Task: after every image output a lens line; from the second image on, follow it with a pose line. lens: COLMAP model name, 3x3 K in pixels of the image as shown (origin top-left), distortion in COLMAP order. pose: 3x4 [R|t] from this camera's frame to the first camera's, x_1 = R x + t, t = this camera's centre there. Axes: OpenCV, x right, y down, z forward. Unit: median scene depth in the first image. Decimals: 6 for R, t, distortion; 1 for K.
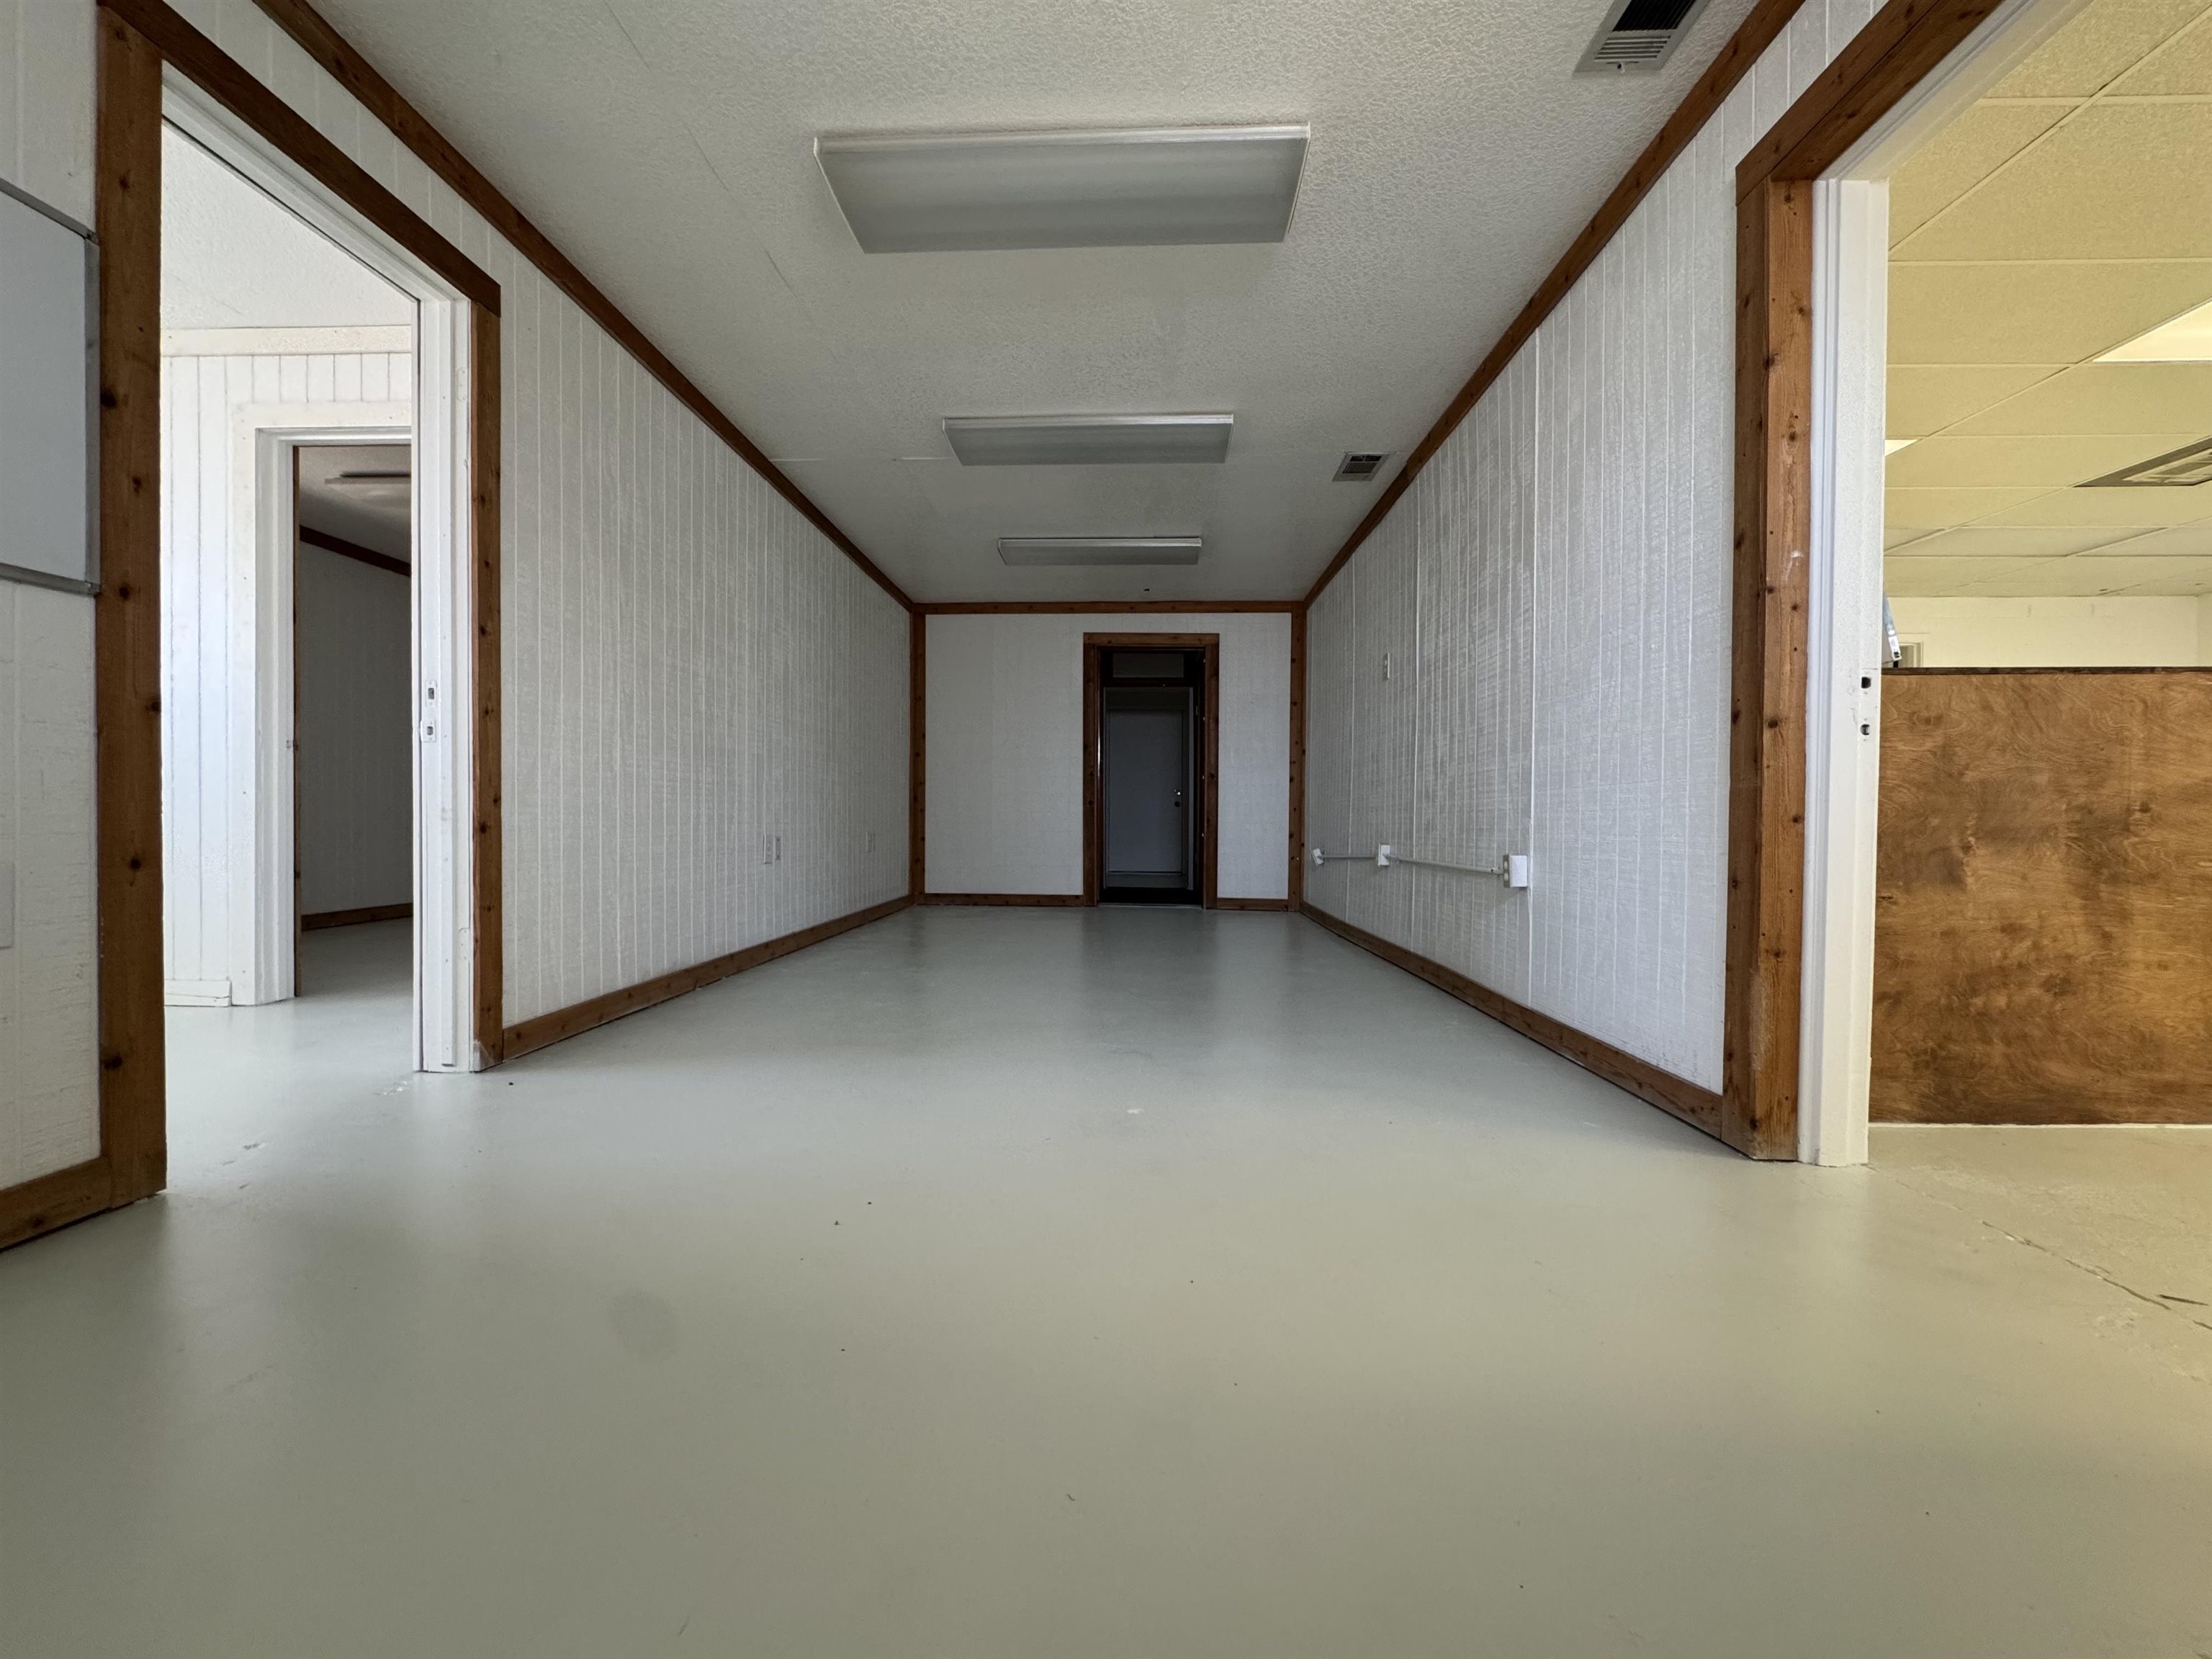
lens RADIAL K [[887.6, 0, 1106.0], [0, 887.6, 829.5], [0, 0, 1]] dist [0.002592, -0.003238]
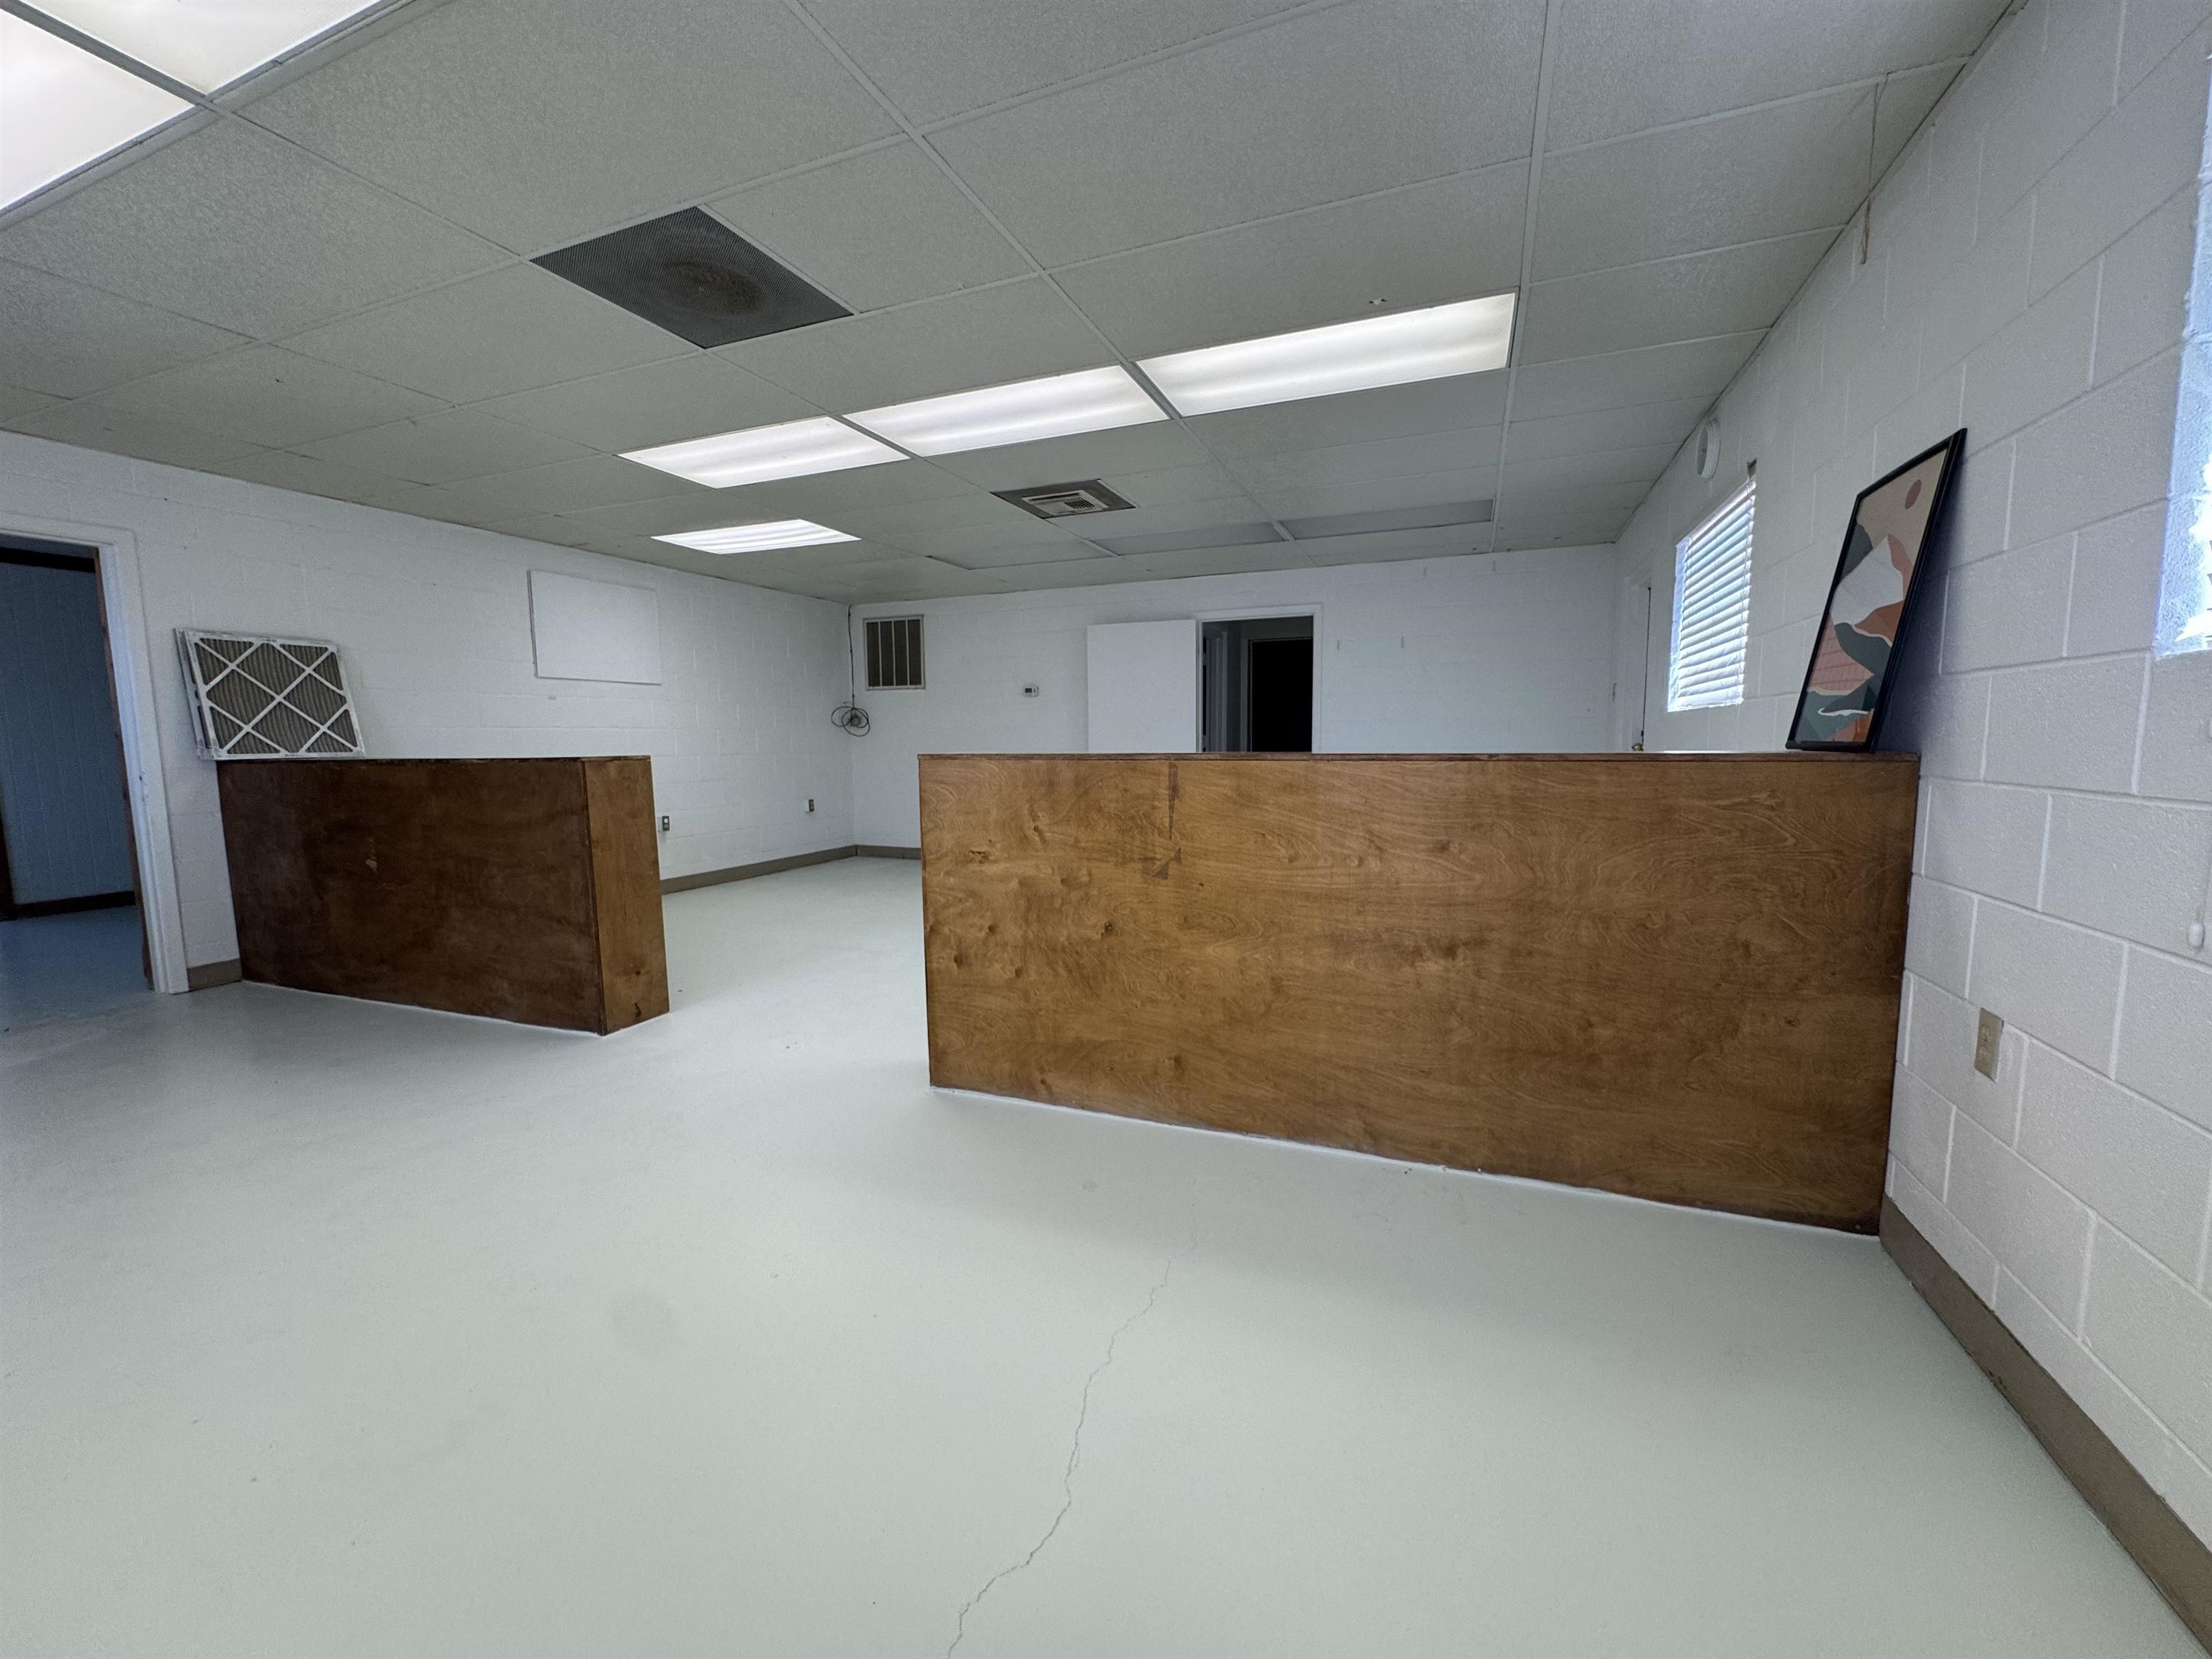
lens RADIAL K [[887.6, 0, 1106.0], [0, 887.6, 829.5], [0, 0, 1]] dist [0.002592, -0.003238]
pose [[0.935639, 0.023228, -0.352194, 3.403968], [0.009768, 0.995746, 0.091622, -0.191587], [0.352824, -0.089165, 0.931432, -0.185985]]
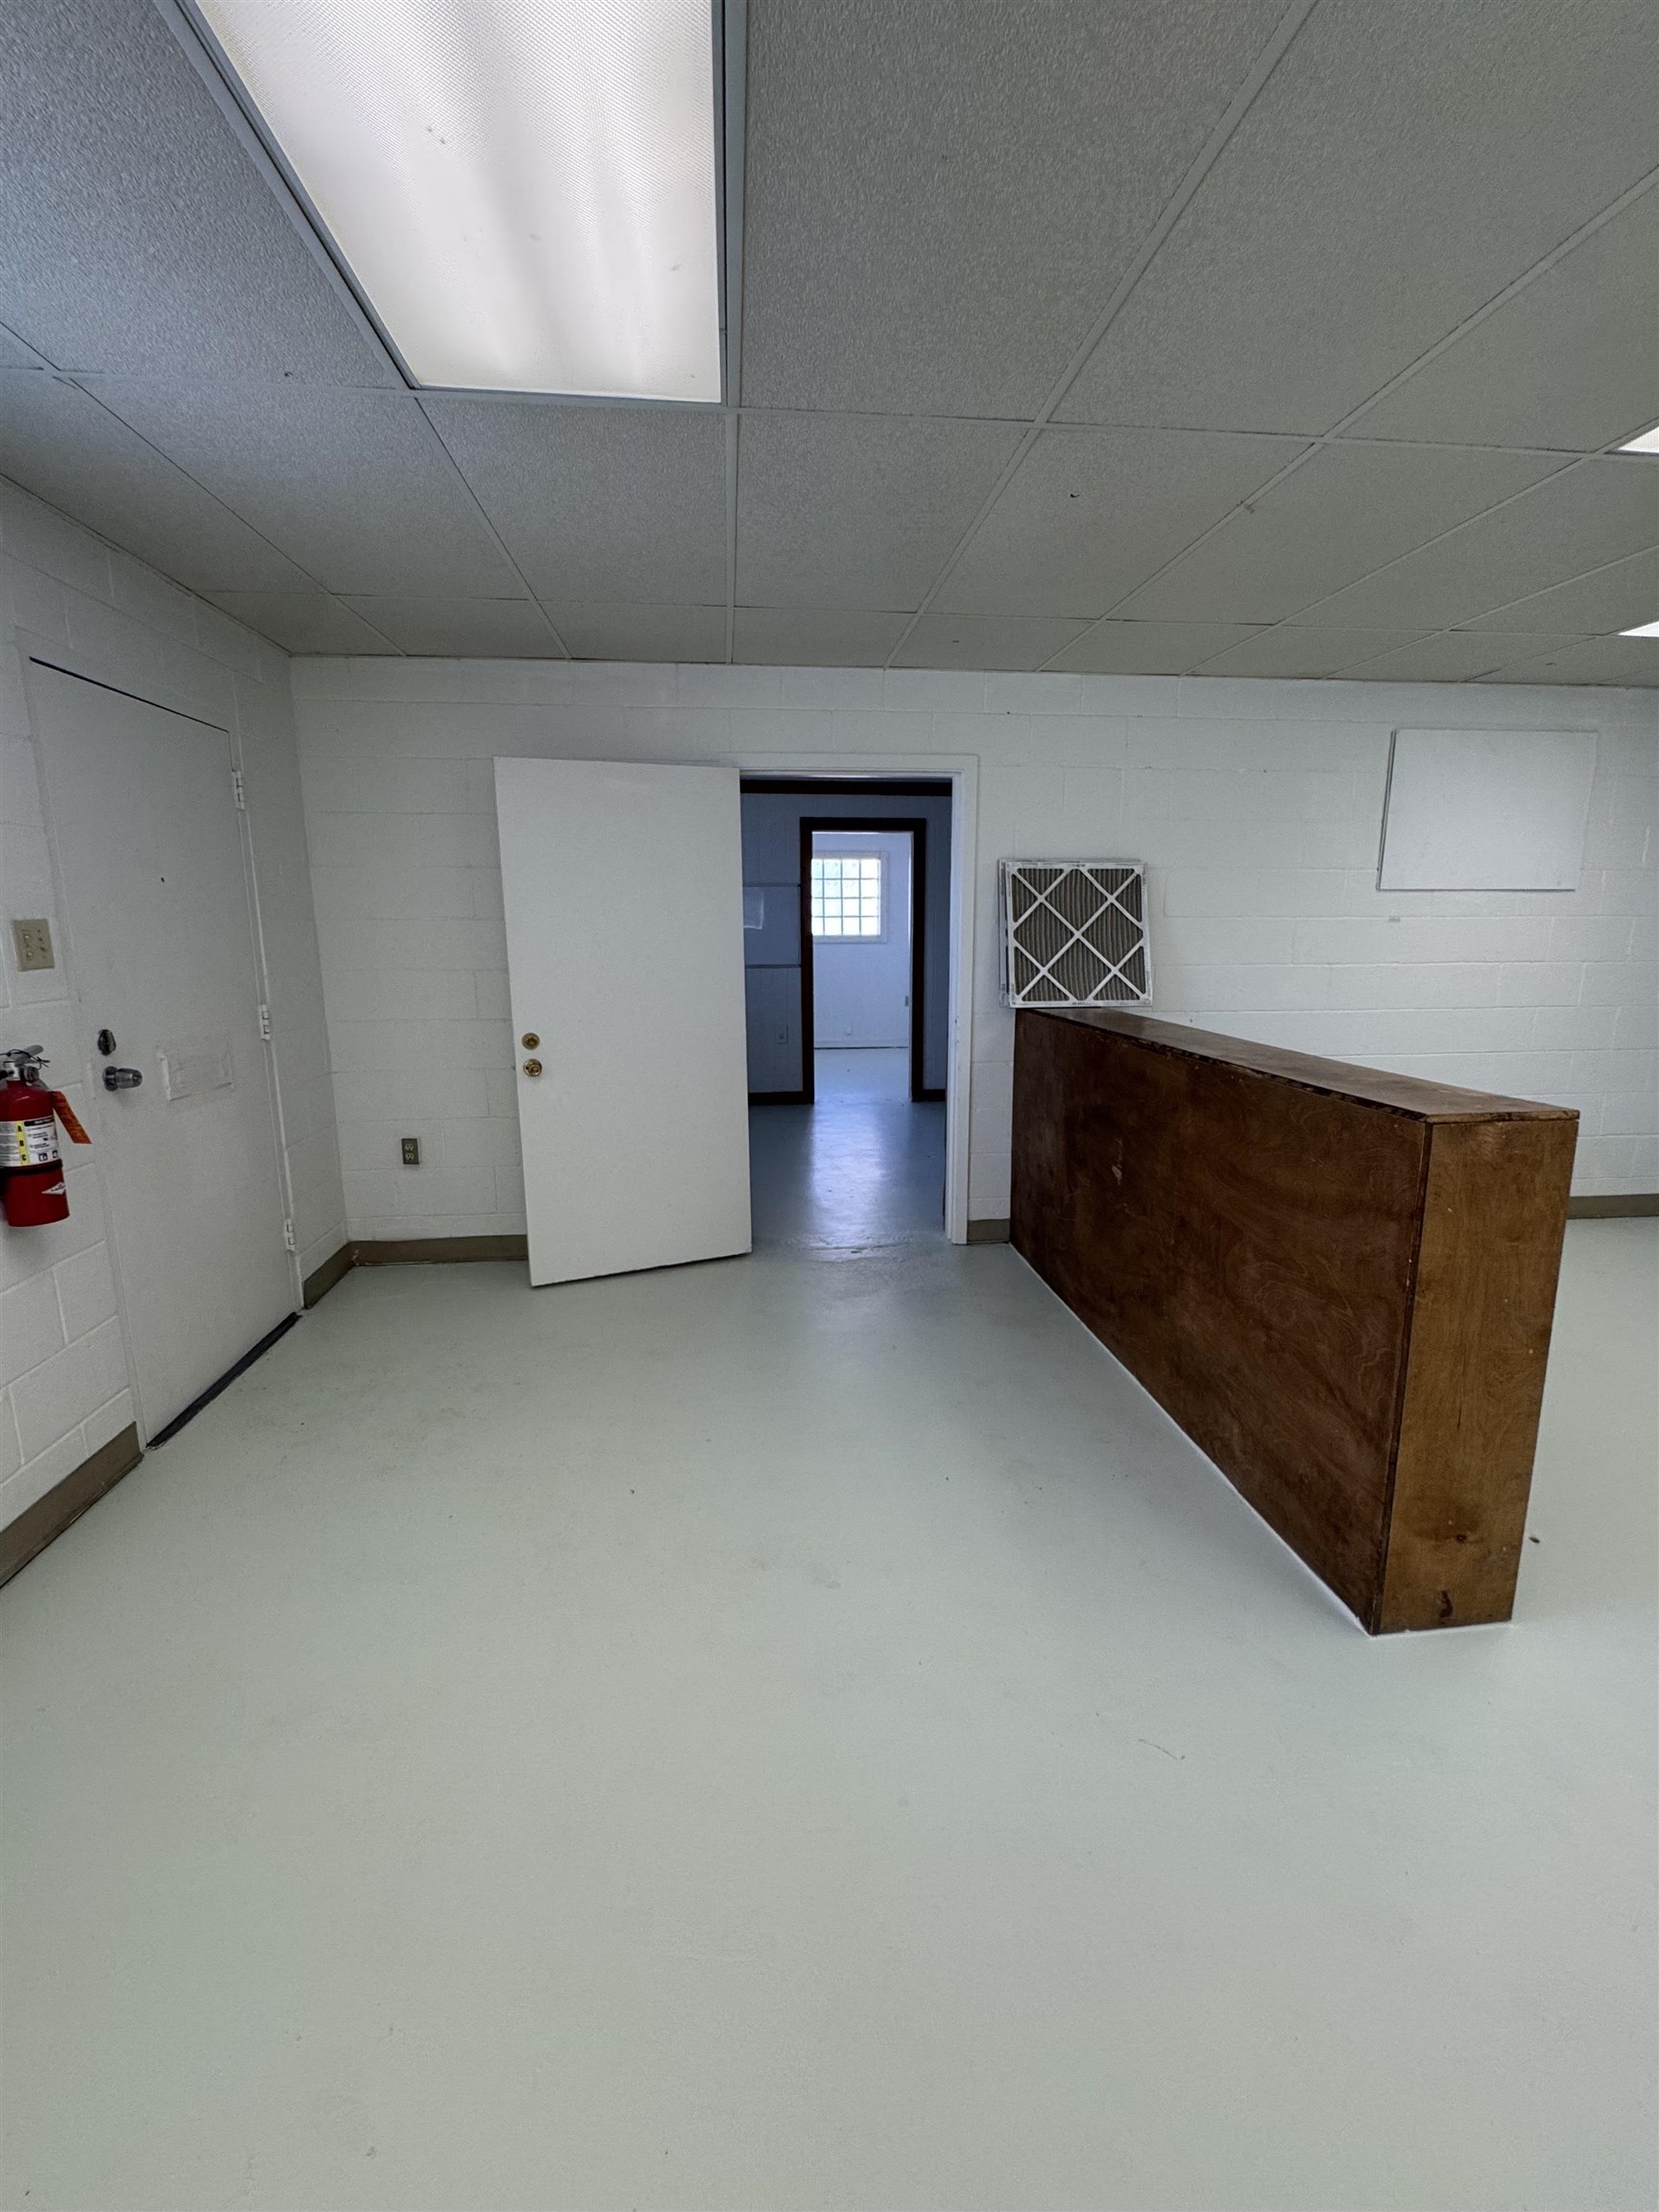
lens RADIAL K [[959.6, 0, 829.5], [0, 959.6, 1106.0], [0, 0, 1]] dist [-0.004409, 0.000009]
pose [[0.133529, 0.184600, -0.973701, 2.698918], [-0.007660, 0.982662, 0.185249, -0.341989], [0.991015, -0.017278, 0.132628, 0.350997]]
